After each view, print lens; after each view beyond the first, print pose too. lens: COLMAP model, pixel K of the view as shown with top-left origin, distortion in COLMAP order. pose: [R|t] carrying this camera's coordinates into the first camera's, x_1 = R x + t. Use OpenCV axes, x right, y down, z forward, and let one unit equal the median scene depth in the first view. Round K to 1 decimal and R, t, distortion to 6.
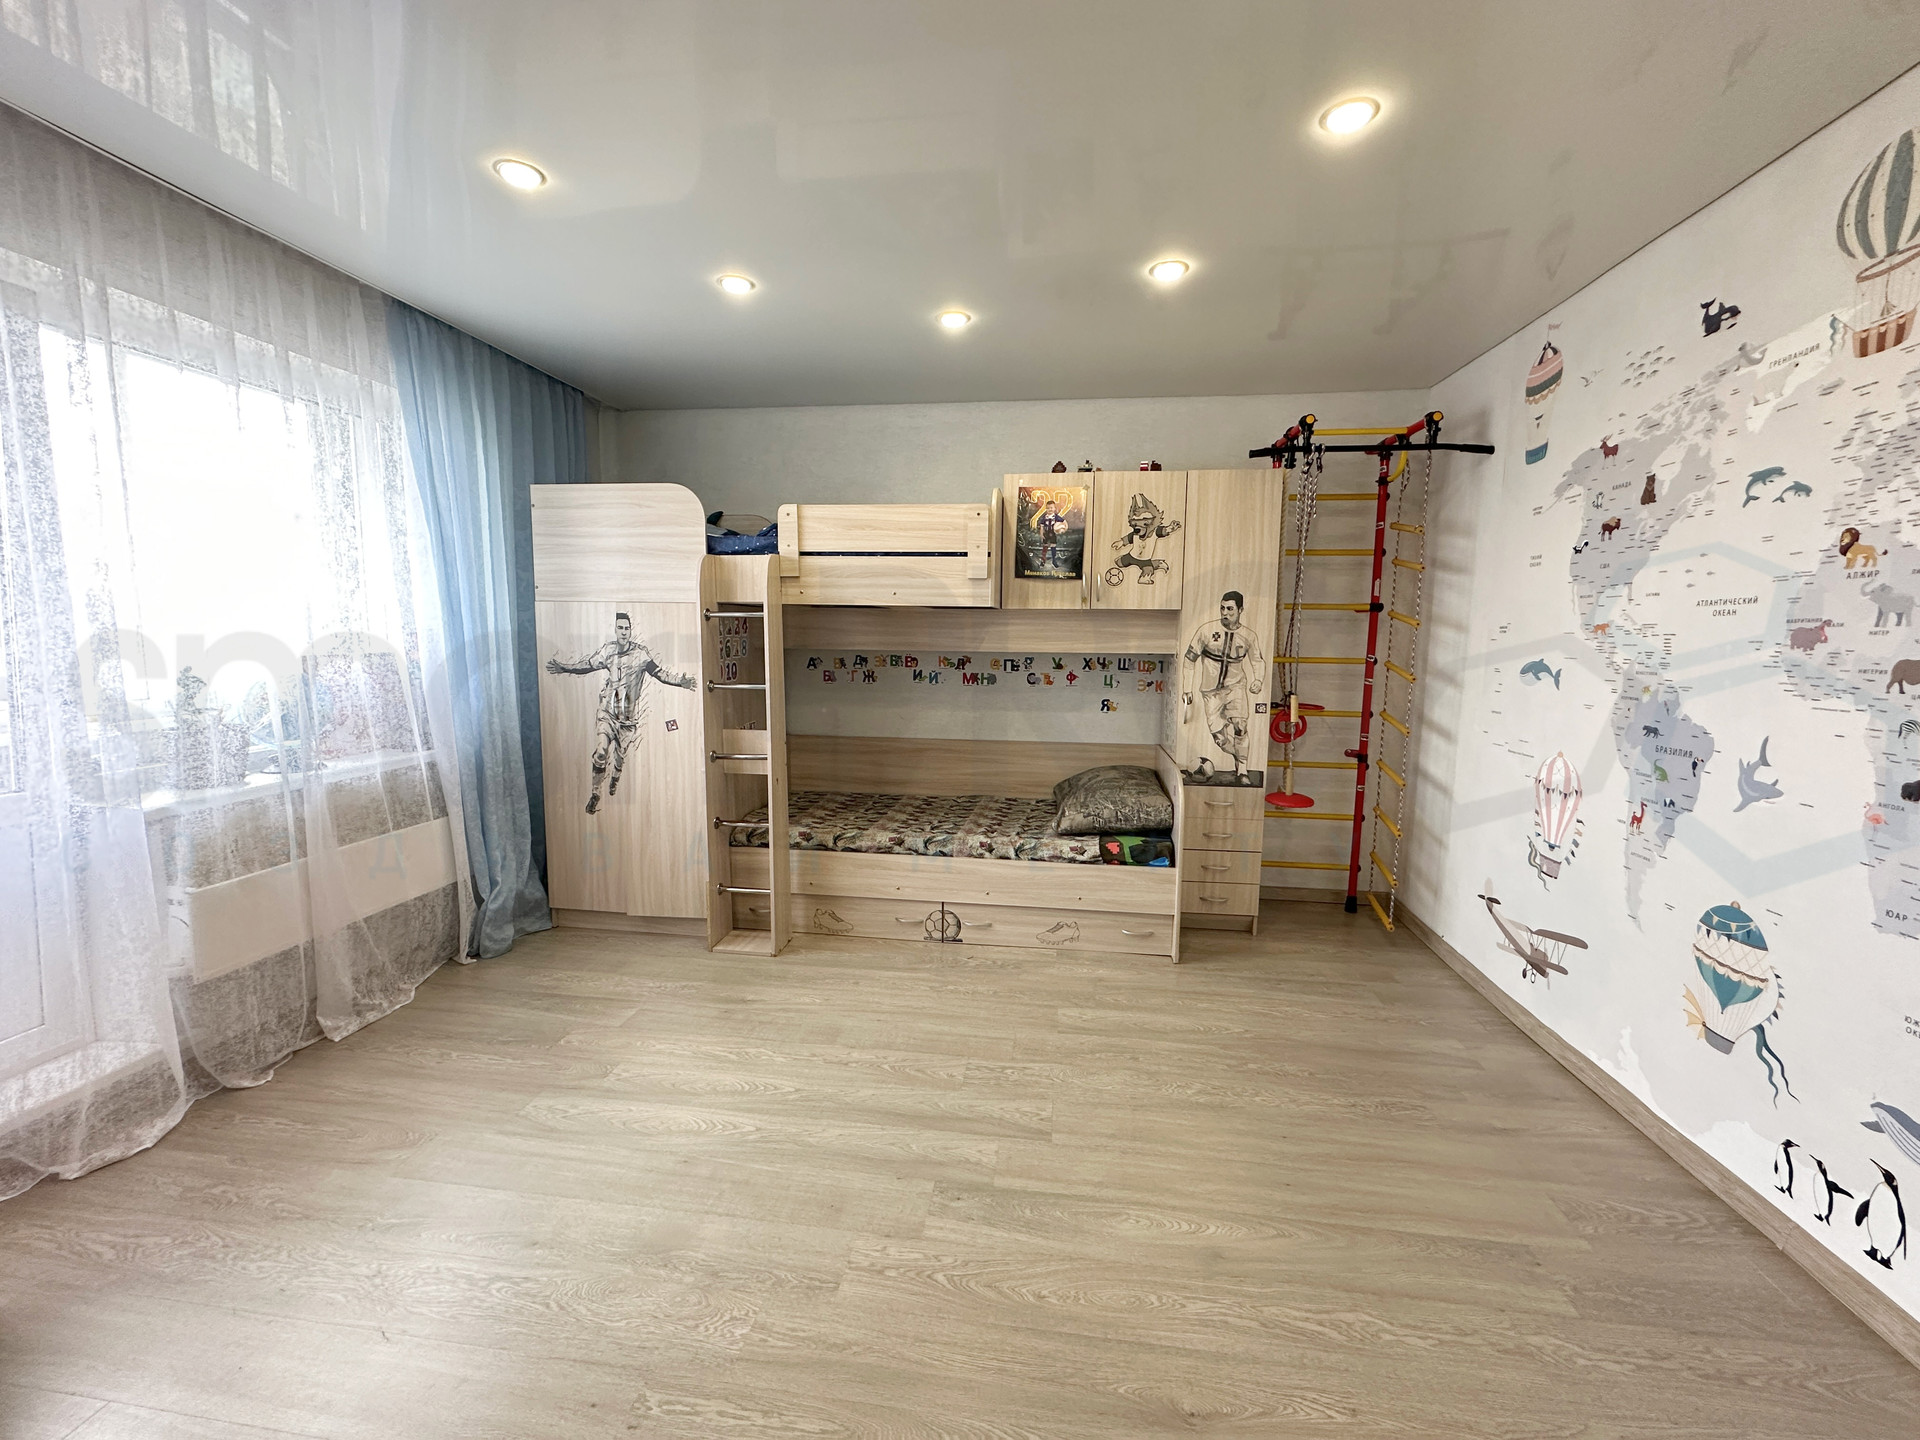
lens RADIAL K [[770.3, 0, 961.8], [0, 770.3, 714.2], [0, 0, 1]] dist [-0.001214, -0.000140]
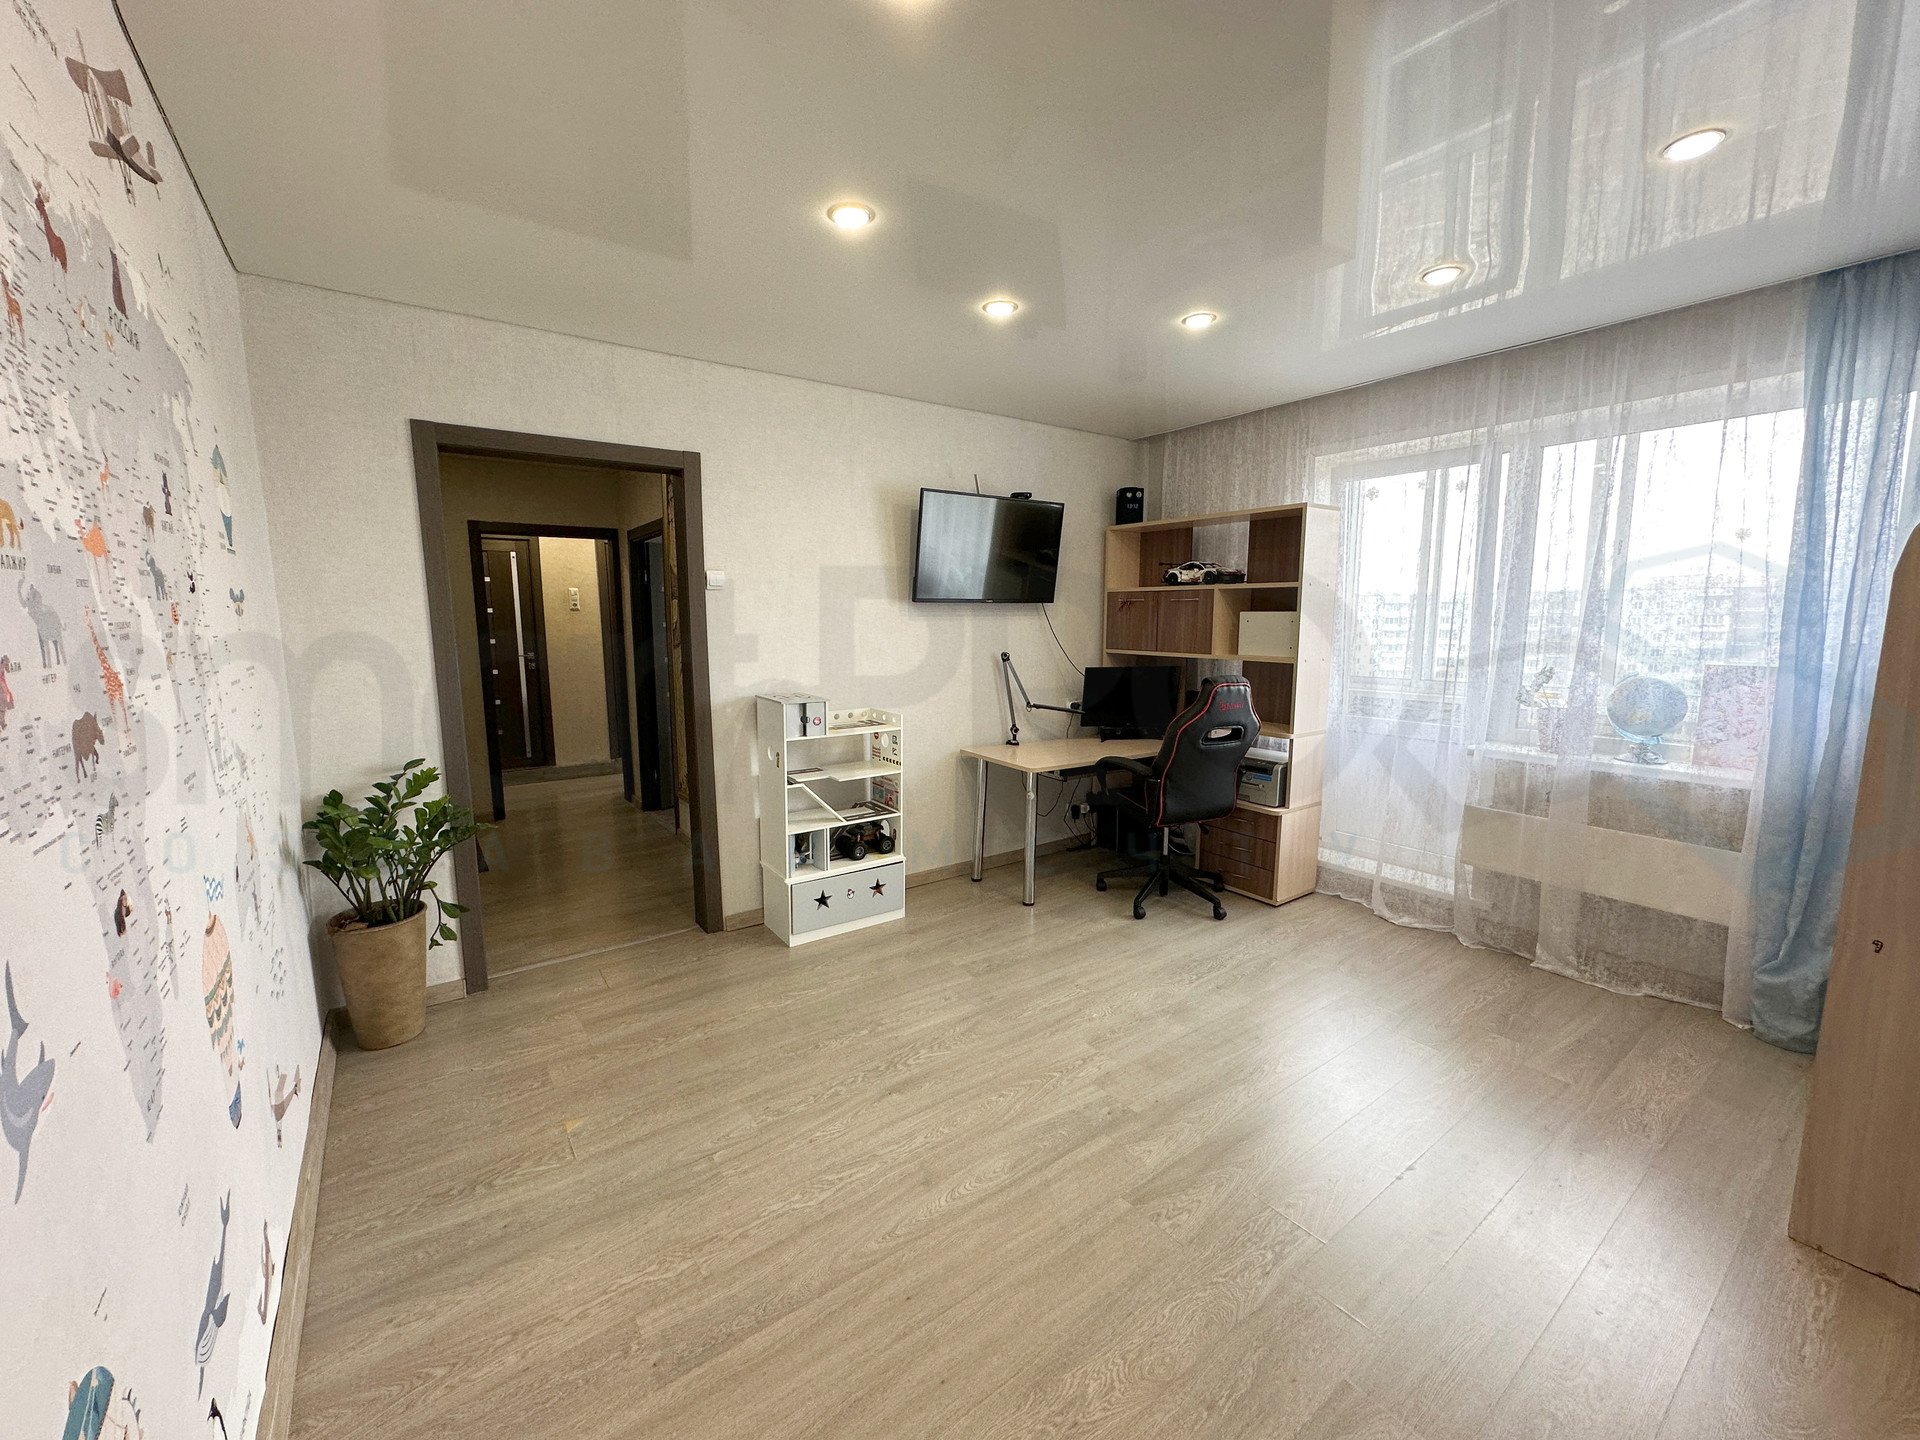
lens RADIAL K [[770.3, 0, 963.6], [0, 770.3, 721.4], [0, 0, 1]] dist [-0.001214, -0.000140]
pose [[-0.719226, 0.087049, -0.689302, 0.844450], [-0.079950, 0.975160, 0.206570, -0.185699], [0.690161, 0.203680, -0.694401, 1.390298]]
